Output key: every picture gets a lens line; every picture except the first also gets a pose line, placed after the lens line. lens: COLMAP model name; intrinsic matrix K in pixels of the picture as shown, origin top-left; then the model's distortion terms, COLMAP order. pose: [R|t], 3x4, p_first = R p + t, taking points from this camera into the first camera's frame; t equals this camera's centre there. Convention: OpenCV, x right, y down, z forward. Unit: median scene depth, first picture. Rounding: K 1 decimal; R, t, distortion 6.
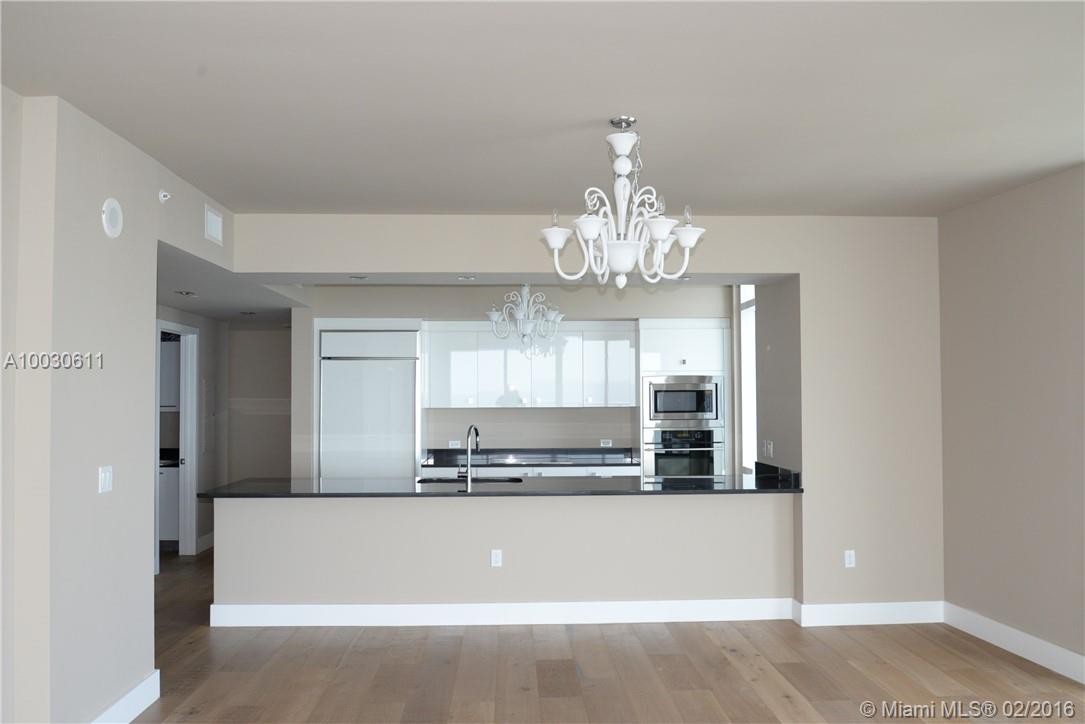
lens RADIAL K [[863.5, 0, 542.5], [0, 863.5, 362.0], [0, 0, 1]] dist [-0.057131, 0.000745]
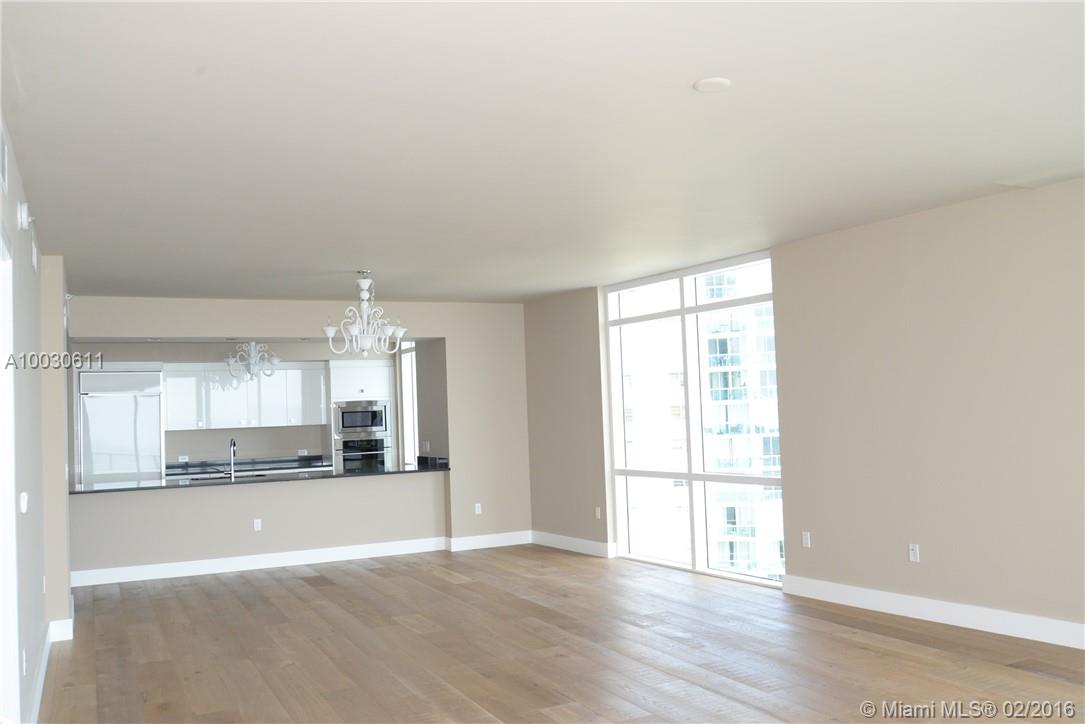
lens RADIAL K [[931.6, 0, 542.5], [0, 931.6, 362.0], [0, 0, 1]] dist [-0.043435, -0.002927]
pose [[0.912730, -0.008845, 0.408468, -0.223967], [0.017873, 0.999673, -0.018290, -0.017283], [-0.408173, 0.023995, 0.912589, -0.605146]]
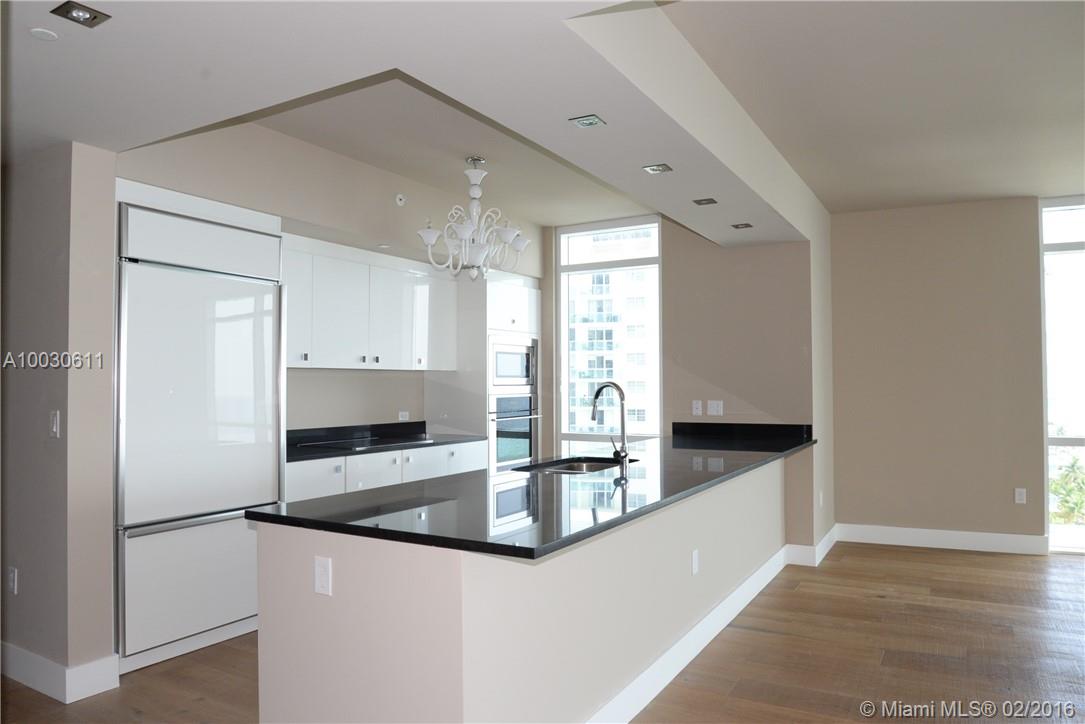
lens RADIAL K [[731.9, 0, 542.5], [0, 731.9, 362.0], [0, 0, 1]] dist [-0.048266, 0.002946]
pose [[0.536367, 0.028424, 0.843506, -0.557643], [-0.029351, 0.999456, -0.015016, 0.063806], [-0.843474, -0.016703, 0.536910, 0.680592]]
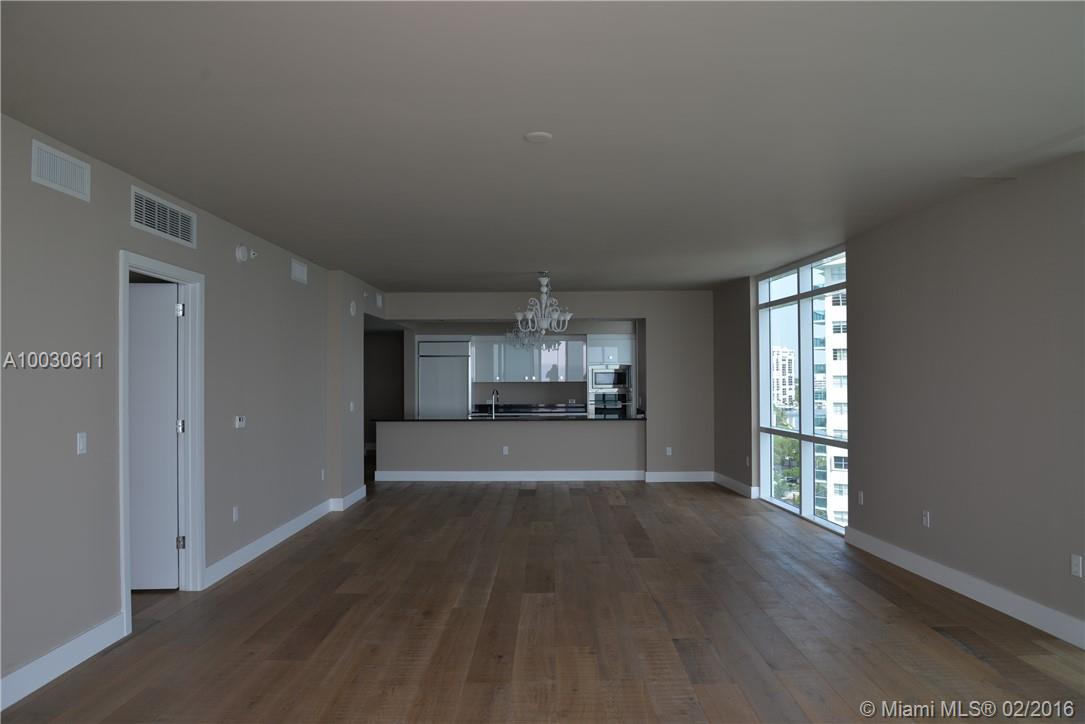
lens RADIAL K [[731.9, 0, 542.5], [0, 731.9, 362.0], [0, 0, 1]] dist [-0.048266, 0.002946]
pose [[0.998889, -0.001974, -0.047082, 0.109269], [0.002849, 0.999824, 0.018534, -0.024423], [0.047037, -0.018648, 0.998719, -0.716630]]
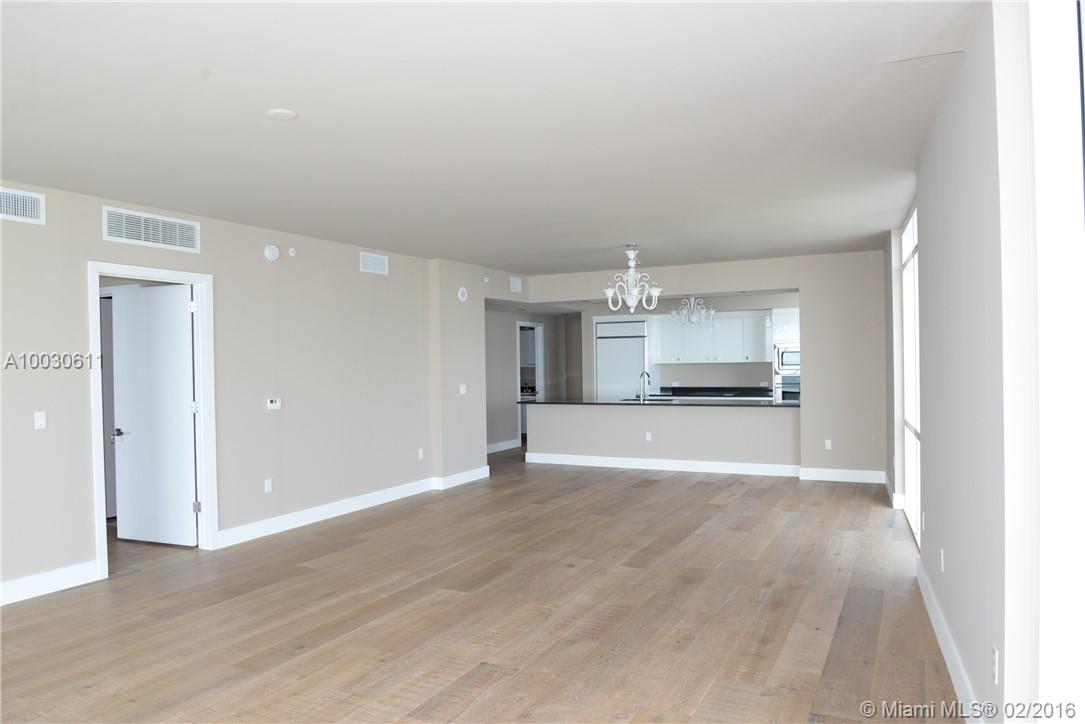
lens RADIAL K [[731.9, 0, 542.5], [0, 731.9, 362.0], [0, 0, 1]] dist [-0.048266, 0.002946]
pose [[0.871548, -0.009245, -0.490223, 0.498646], [0.031920, 0.998771, 0.037913, -0.018876], [0.489270, -0.048691, 0.870772, -0.534795]]
